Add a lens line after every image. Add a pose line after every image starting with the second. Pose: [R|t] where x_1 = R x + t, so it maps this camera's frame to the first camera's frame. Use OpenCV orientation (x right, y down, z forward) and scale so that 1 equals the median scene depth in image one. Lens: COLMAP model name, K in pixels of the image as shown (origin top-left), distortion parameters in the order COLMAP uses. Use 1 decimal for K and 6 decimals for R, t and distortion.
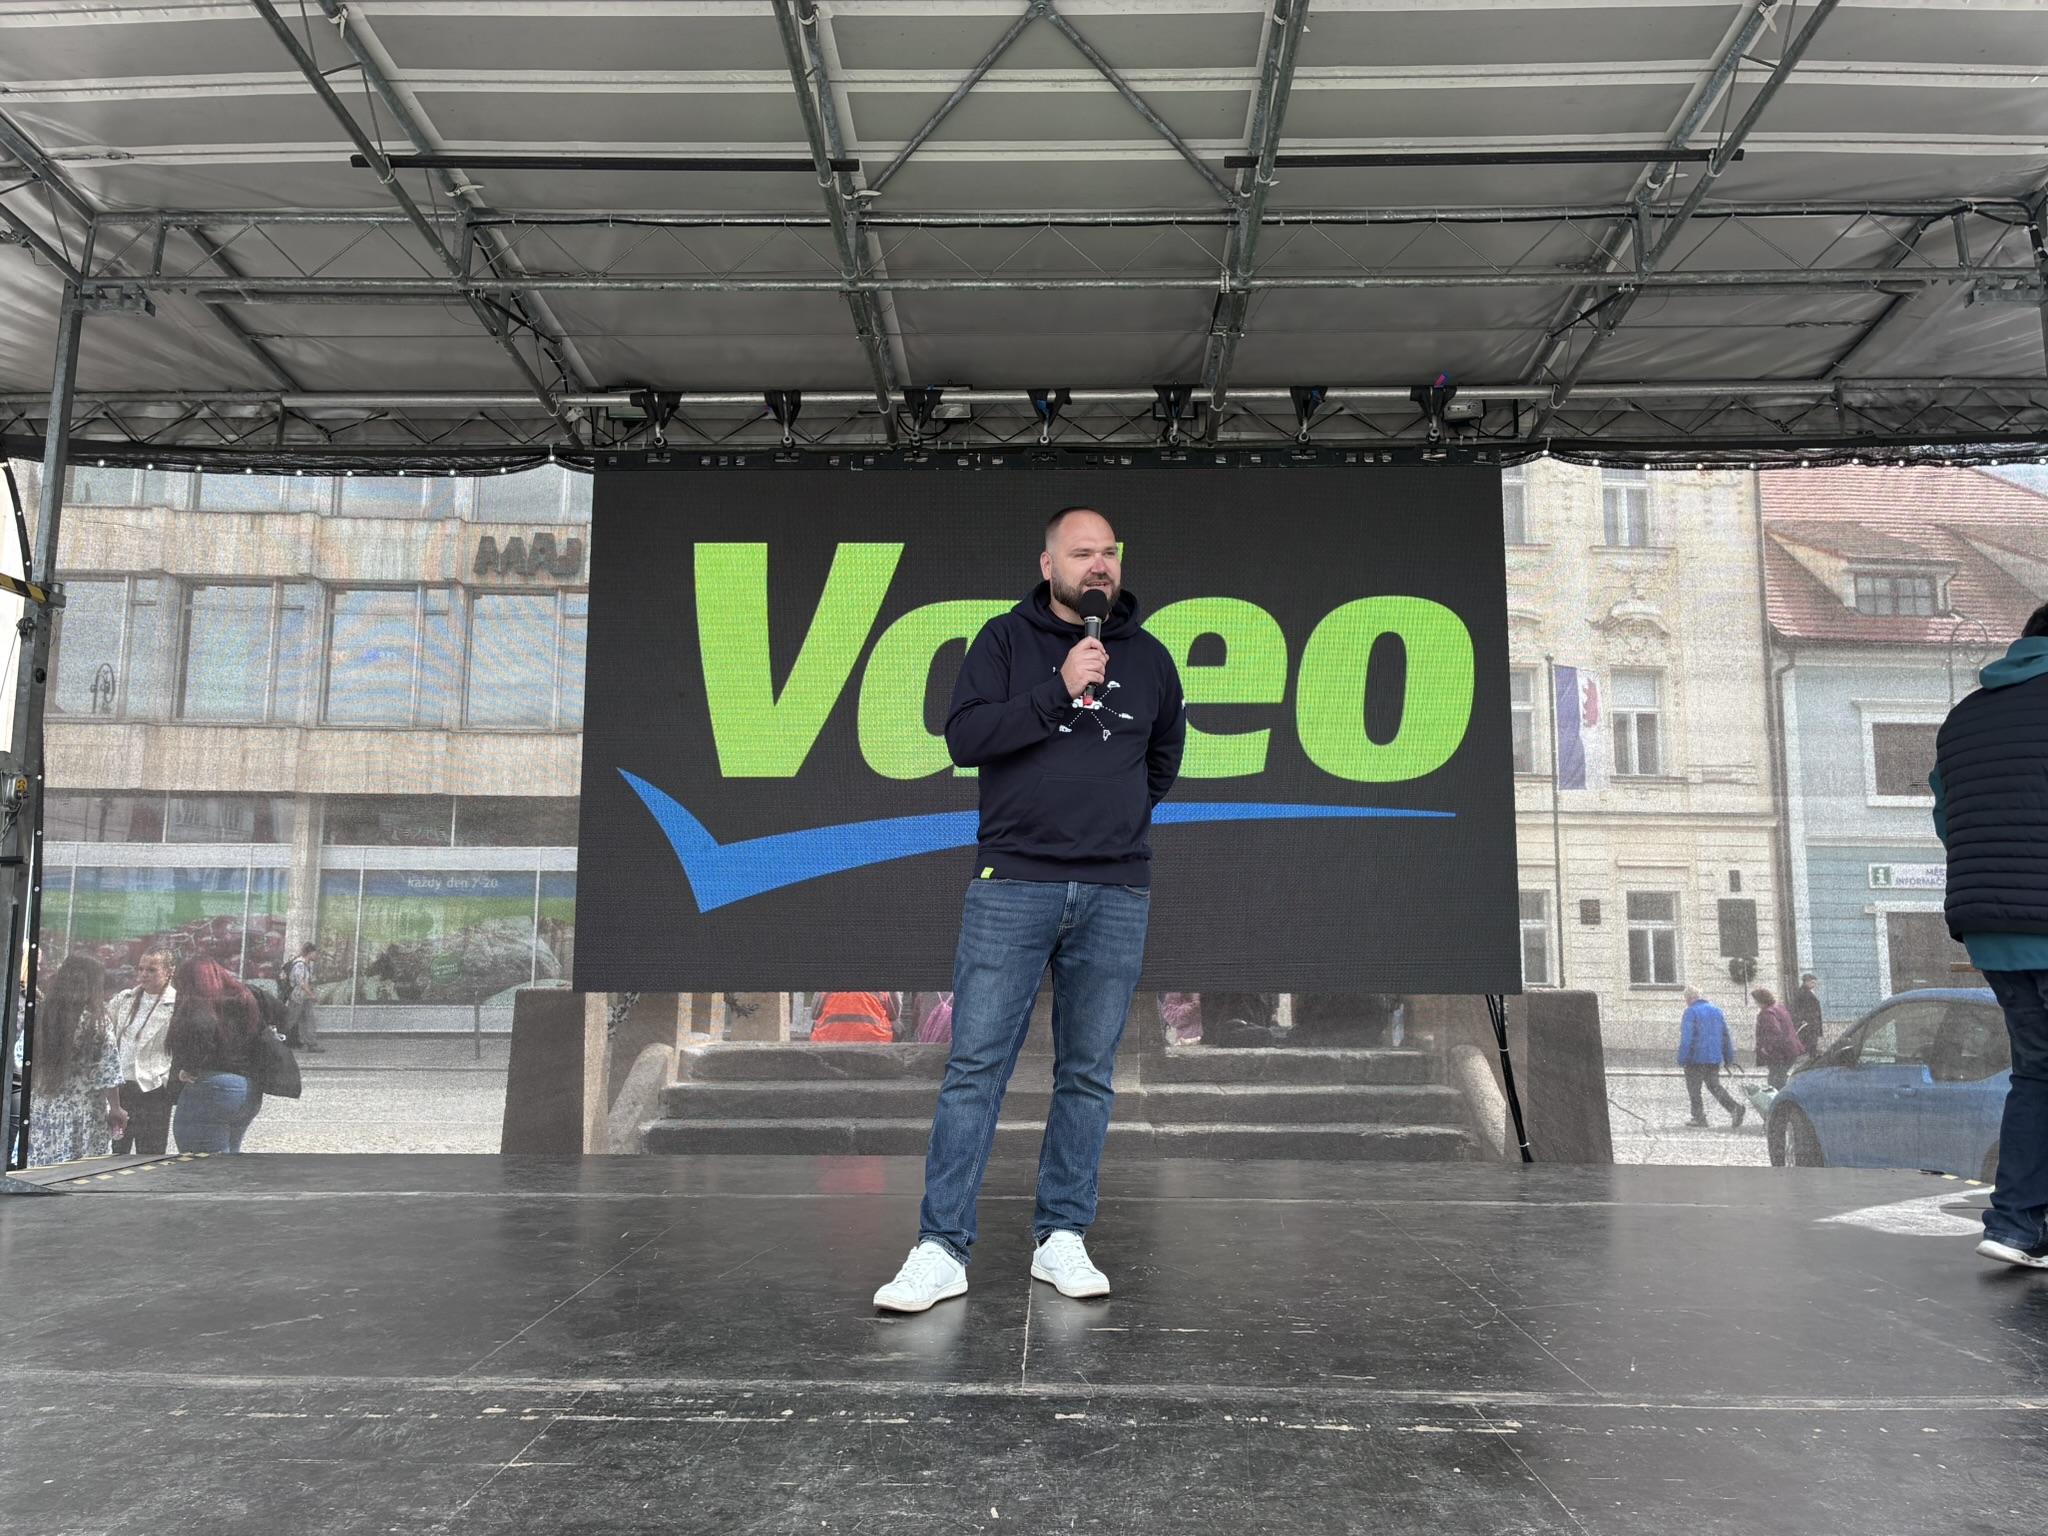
lens RADIAL K [[1546.1, 0, 1054.4], [0, 1546.1, 715.6], [0, 0, 1]] dist [0.034223, -0.050987]
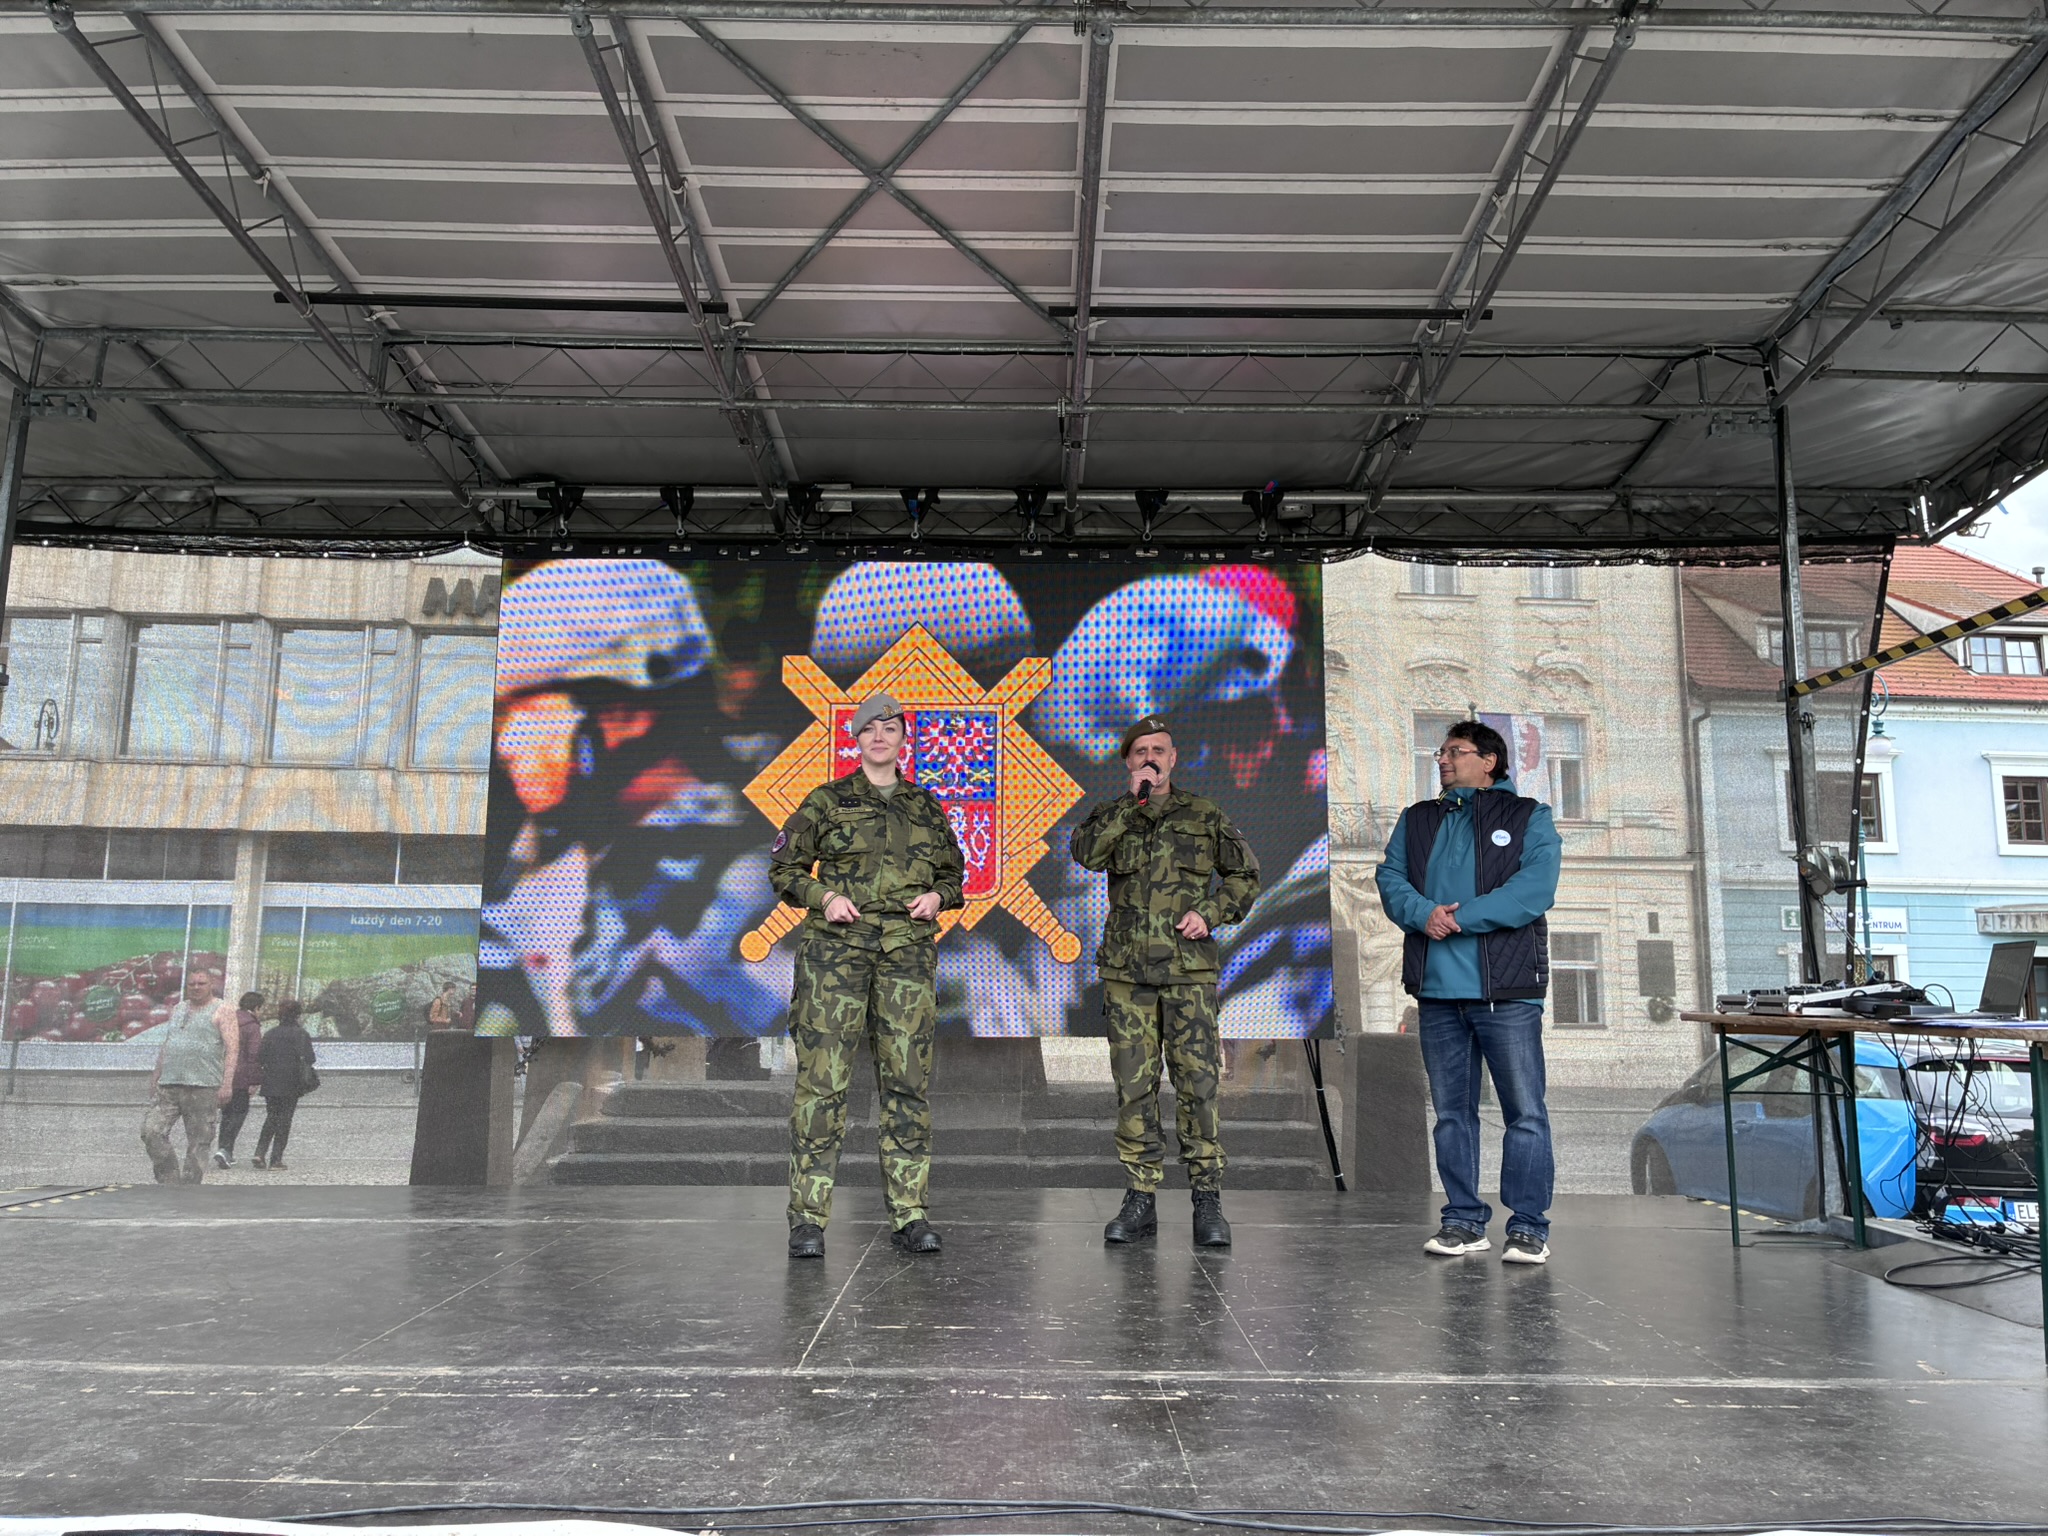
lens RADIAL K [[1546.1, 0, 1066.8], [0, 1546.1, 719.3], [0, 0, 1]] dist [0.034223, -0.050987]
pose [[0.999488, 0.007455, 0.031116, 0.068850], [-0.006829, 0.999773, -0.020159, -0.024864], [-0.031259, 0.019936, 0.999312, -0.106473]]
